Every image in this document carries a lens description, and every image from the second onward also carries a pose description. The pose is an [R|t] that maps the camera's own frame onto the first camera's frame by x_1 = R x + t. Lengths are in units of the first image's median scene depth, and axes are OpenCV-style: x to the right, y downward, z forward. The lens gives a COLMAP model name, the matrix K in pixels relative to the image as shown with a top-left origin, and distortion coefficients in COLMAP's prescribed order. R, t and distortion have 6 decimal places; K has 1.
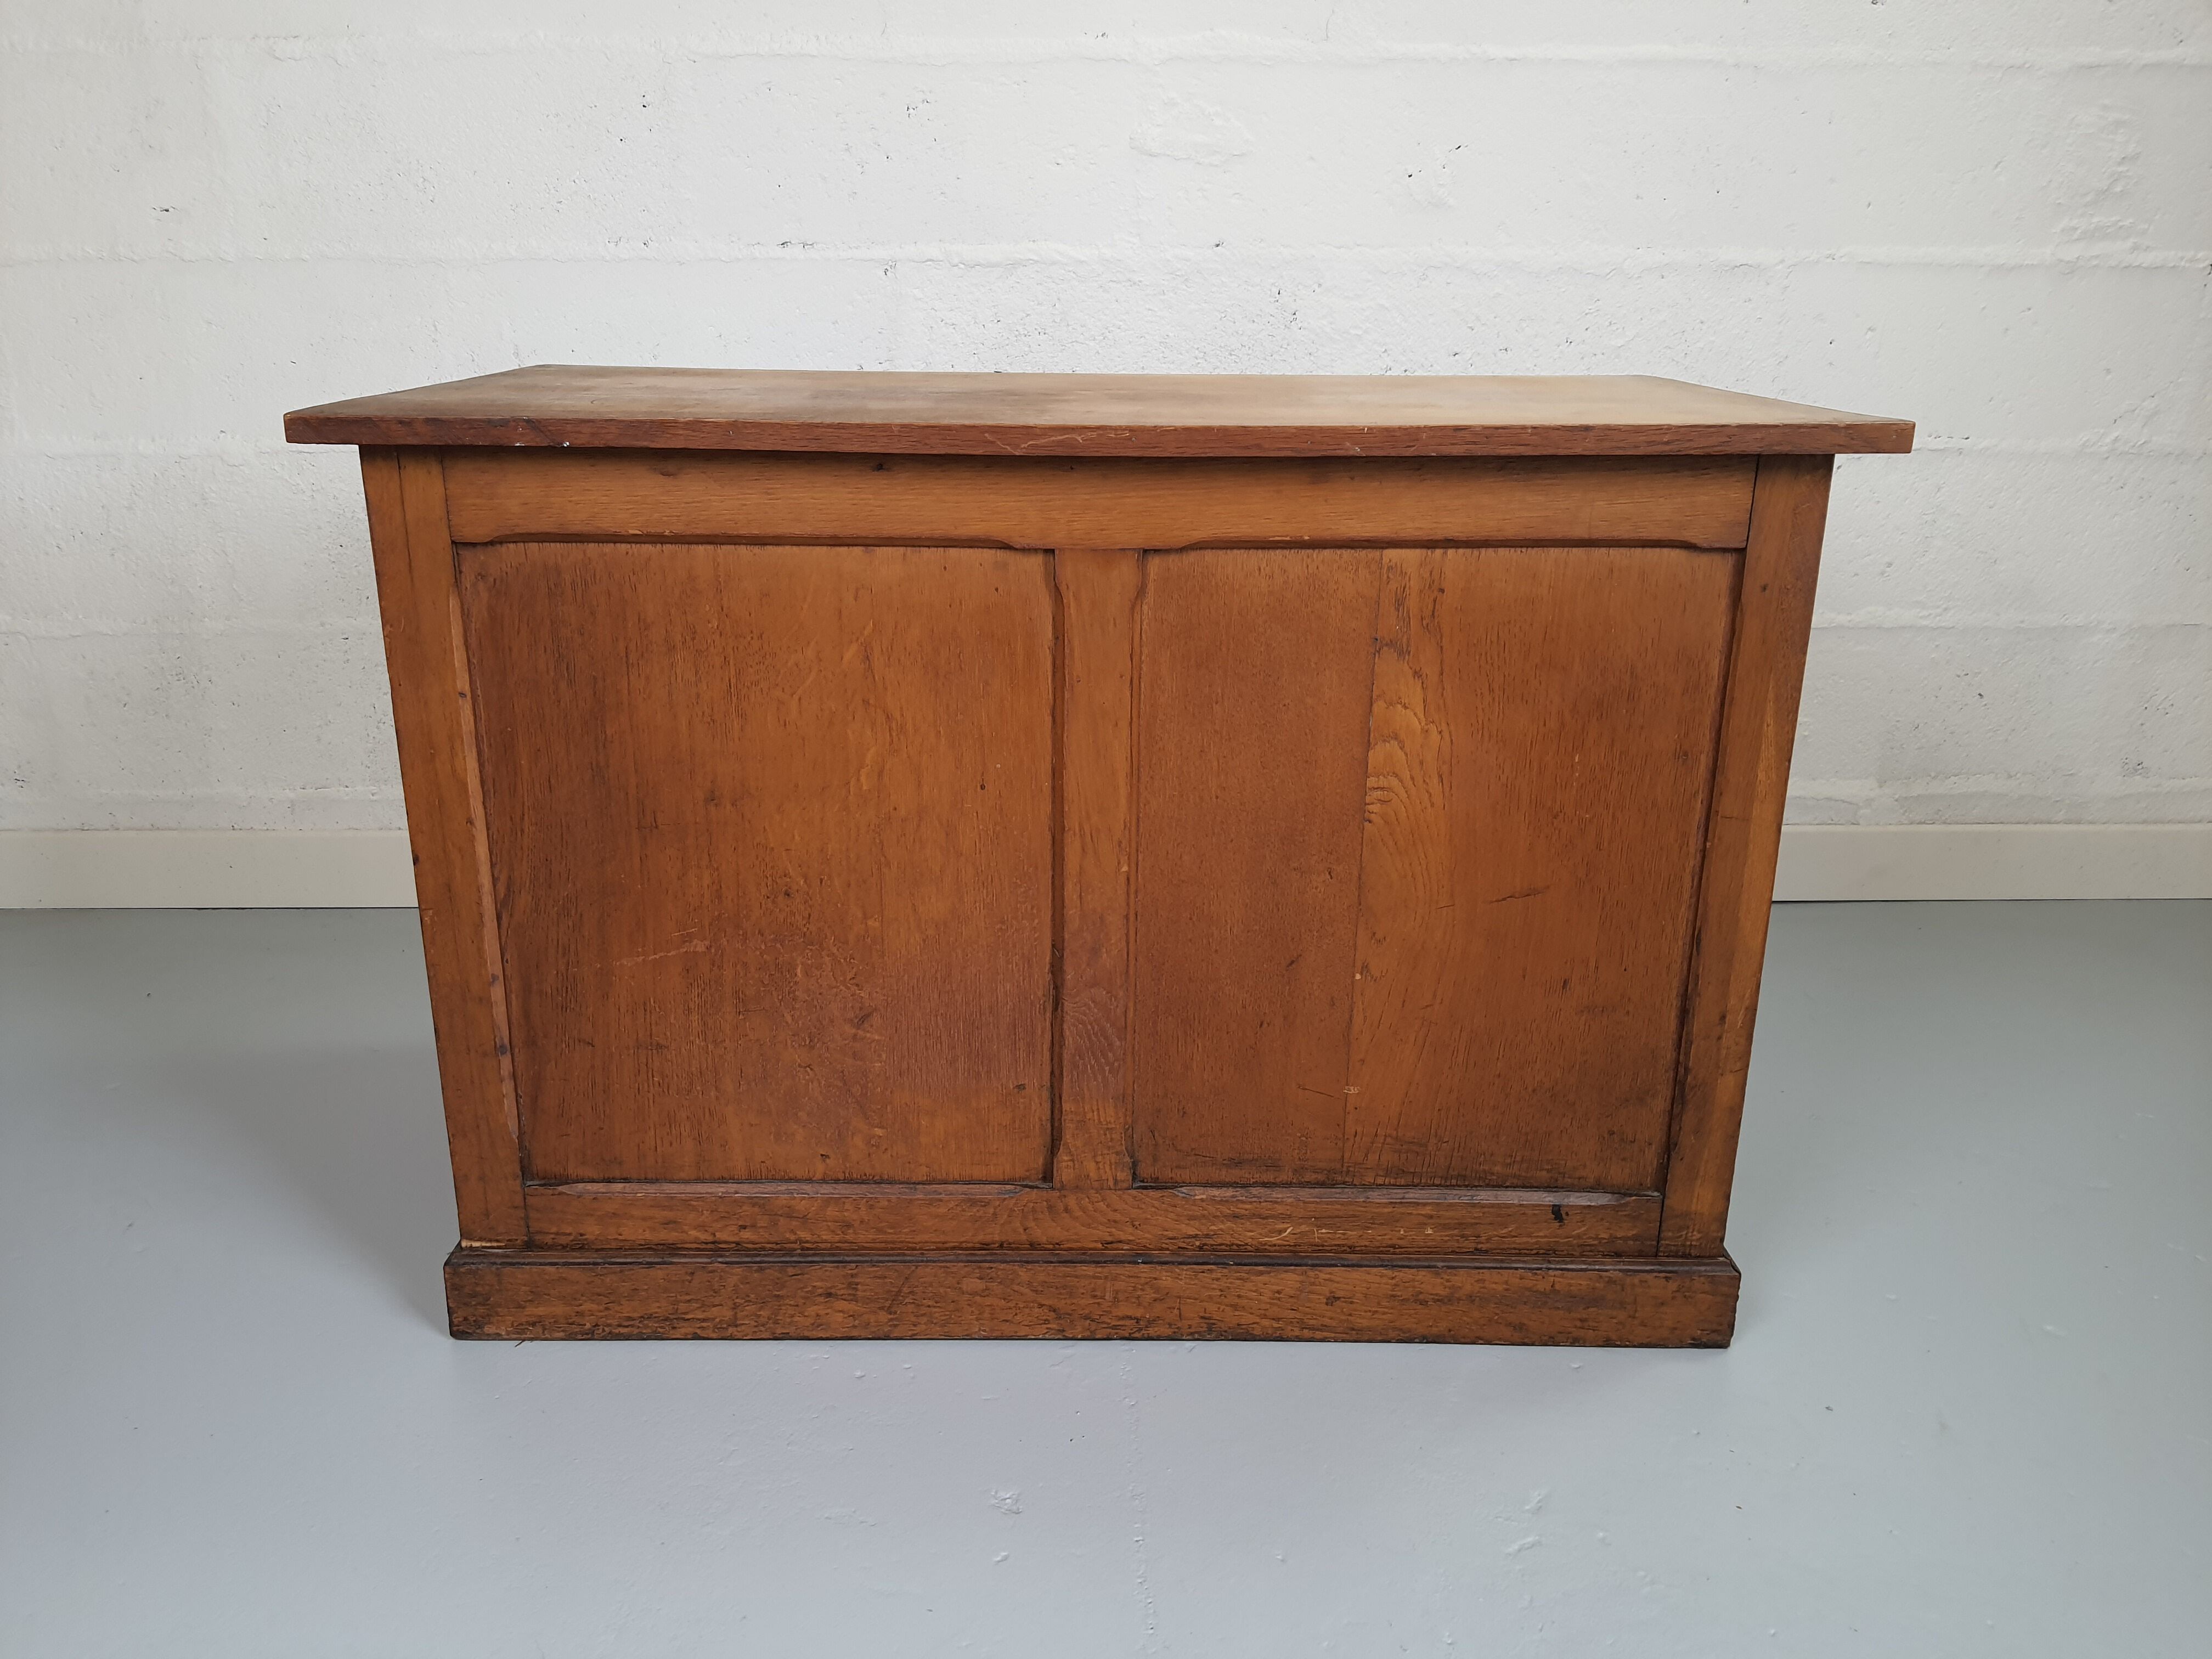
lens RADIAL K [[1757.8, 0, 1092.4], [0, 1757.8, 865.6], [0, 0, 1]] dist [0.060841, -0.111666]
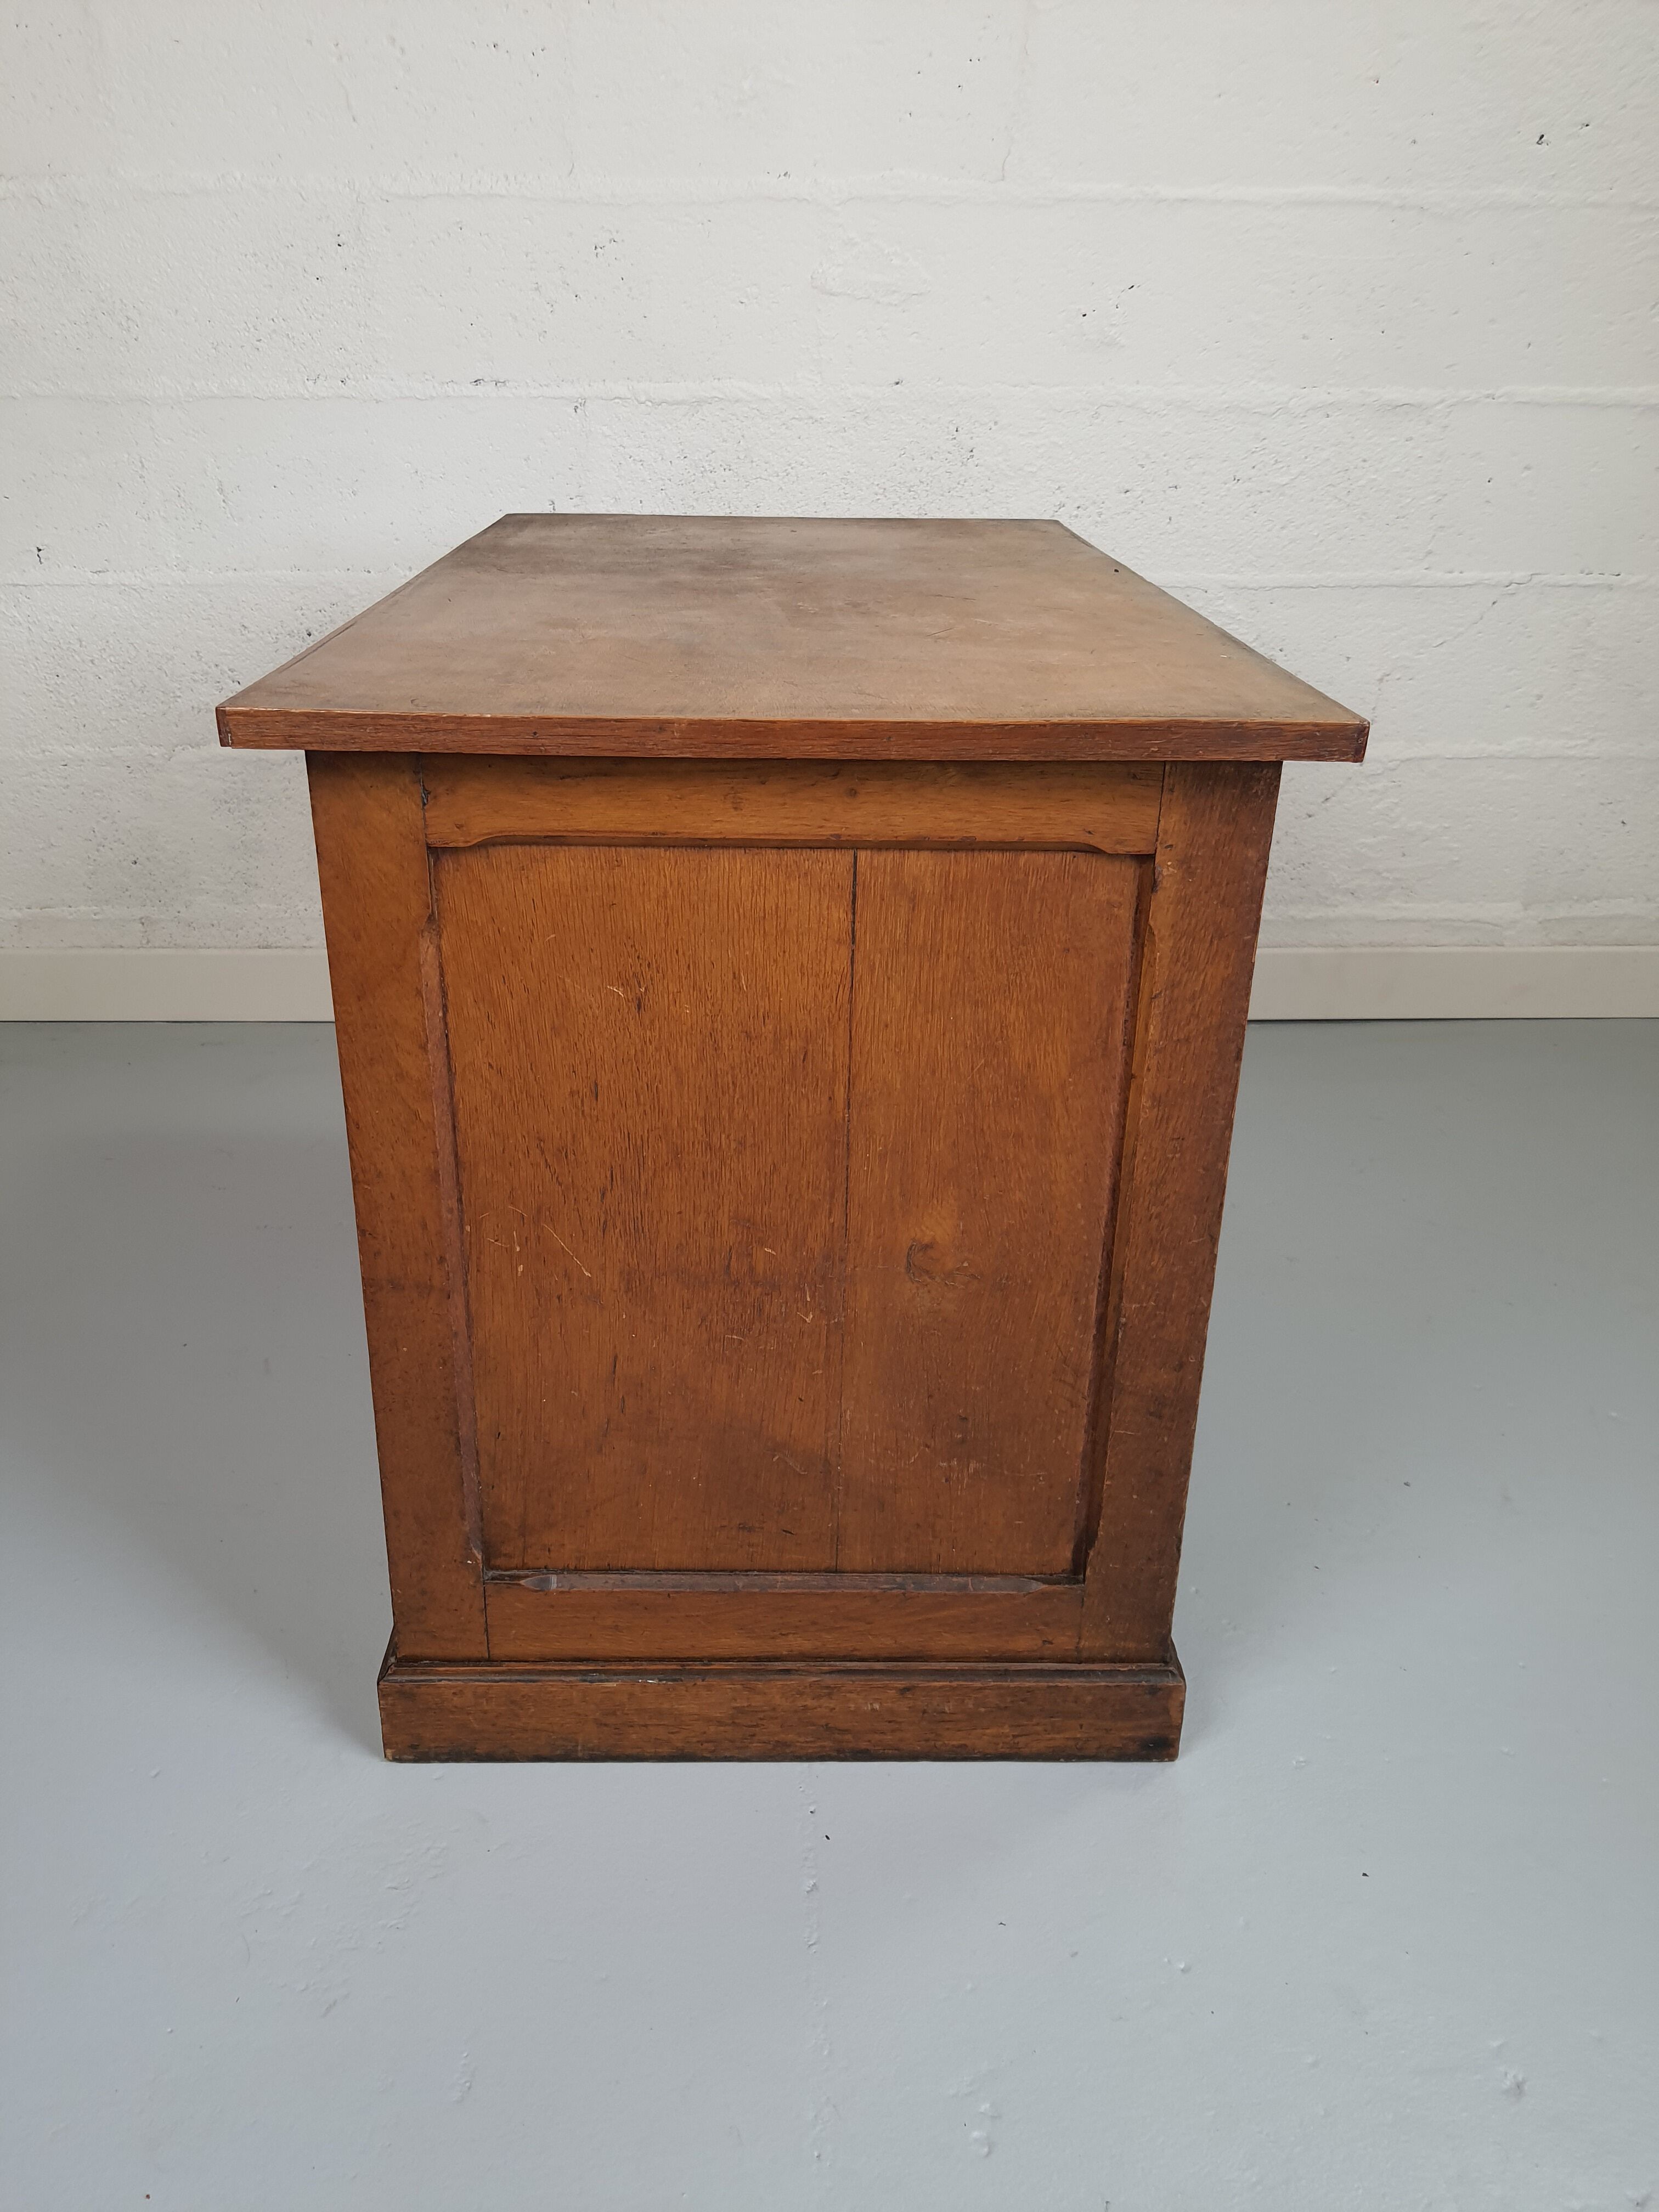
lens RADIAL K [[1757.8, 0, 804.6], [0, 1757.8, 1112.3], [0, 0, 1]] dist [0.060841, -0.111666]
pose [[0.999997, 0.002544, -0.000196, 0.019074], [-0.002516, 0.996011, 0.089192, -0.019630], [0.000422, -0.089192, 0.996014, -0.069853]]
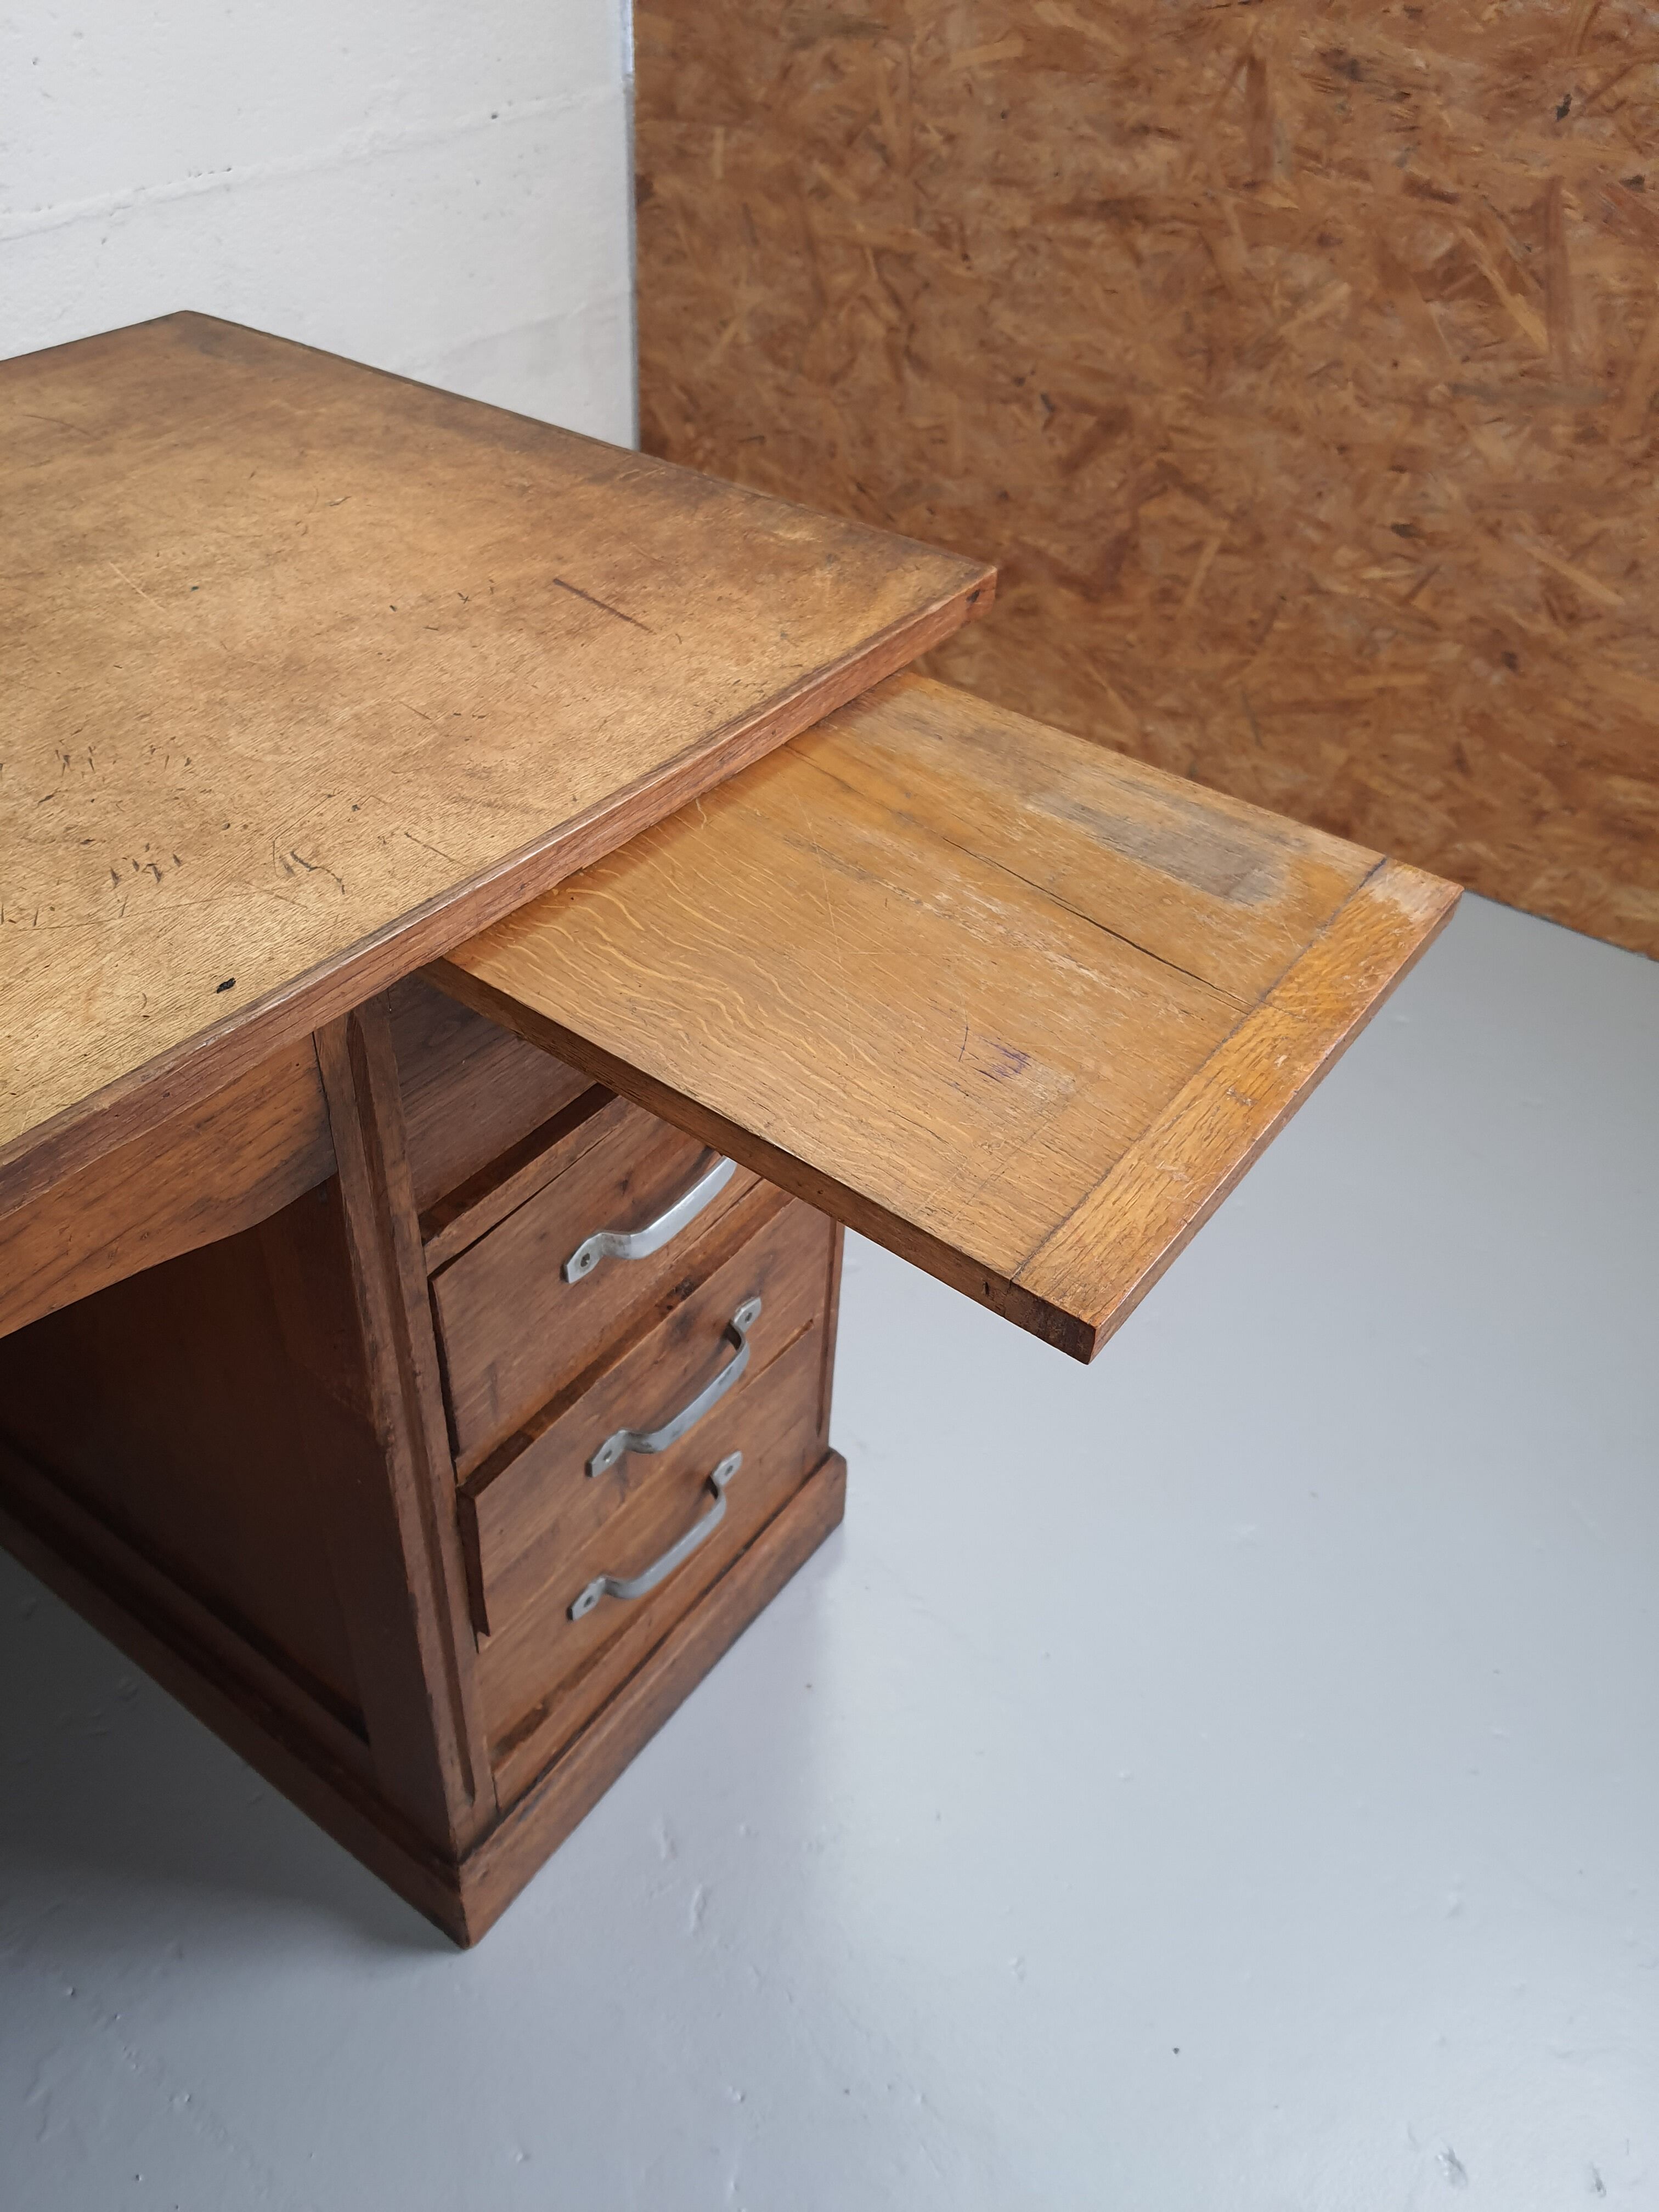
lens RADIAL K [[1757.8, 0, 822.8], [0, 1757.8, 1115.8], [0, 0, 1]] dist [0.060841, -0.111666]
pose [[0.613038, -0.501107, 0.610800, -0.037963], [0.223704, 0.851571, 0.474114, -0.212457], [-0.757721, -0.154012, 0.634145, 0.257935]]
